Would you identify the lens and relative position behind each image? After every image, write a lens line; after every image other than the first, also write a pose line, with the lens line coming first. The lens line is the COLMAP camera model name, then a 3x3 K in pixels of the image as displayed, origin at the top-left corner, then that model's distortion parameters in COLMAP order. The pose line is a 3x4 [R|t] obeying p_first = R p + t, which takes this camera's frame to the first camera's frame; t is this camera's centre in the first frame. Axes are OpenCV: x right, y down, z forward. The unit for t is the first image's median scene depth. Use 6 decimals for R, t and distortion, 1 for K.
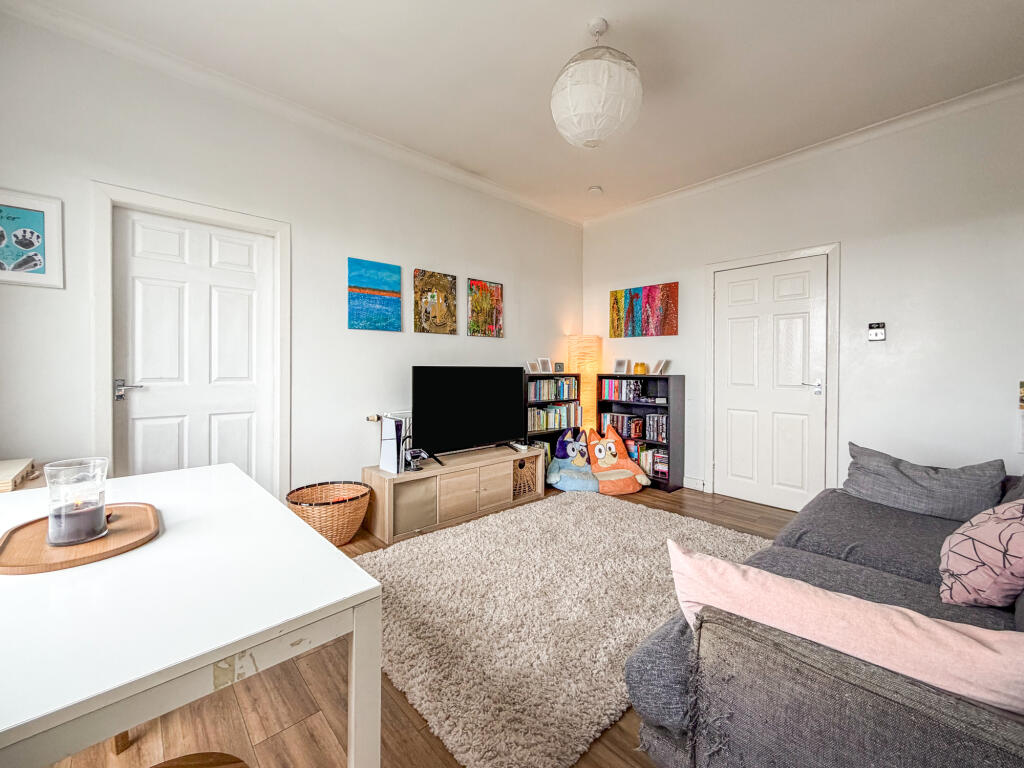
lens RADIAL K [[417.8, 0, 491.6], [0, 417.8, 369.9], [0, 0, 1]] dist [0.000409, 0.000088]
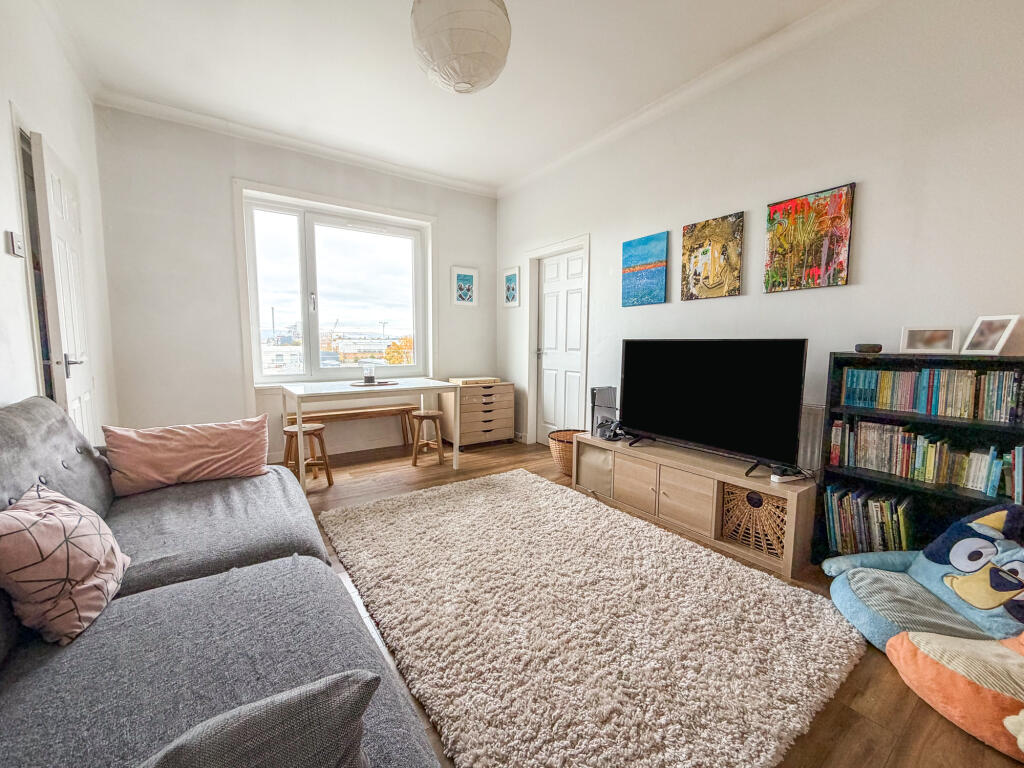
lens RADIAL K [[417.8, 0, 511.0], [0, 417.8, 381.6], [0, 0, 1]] dist [0.000409, 0.000088]
pose [[-0.123981, 0.087297, -0.988437, 0.723493], [-0.010213, 0.995958, 0.089242, 0.003487], [0.992232, 0.021159, -0.122588, 0.738903]]
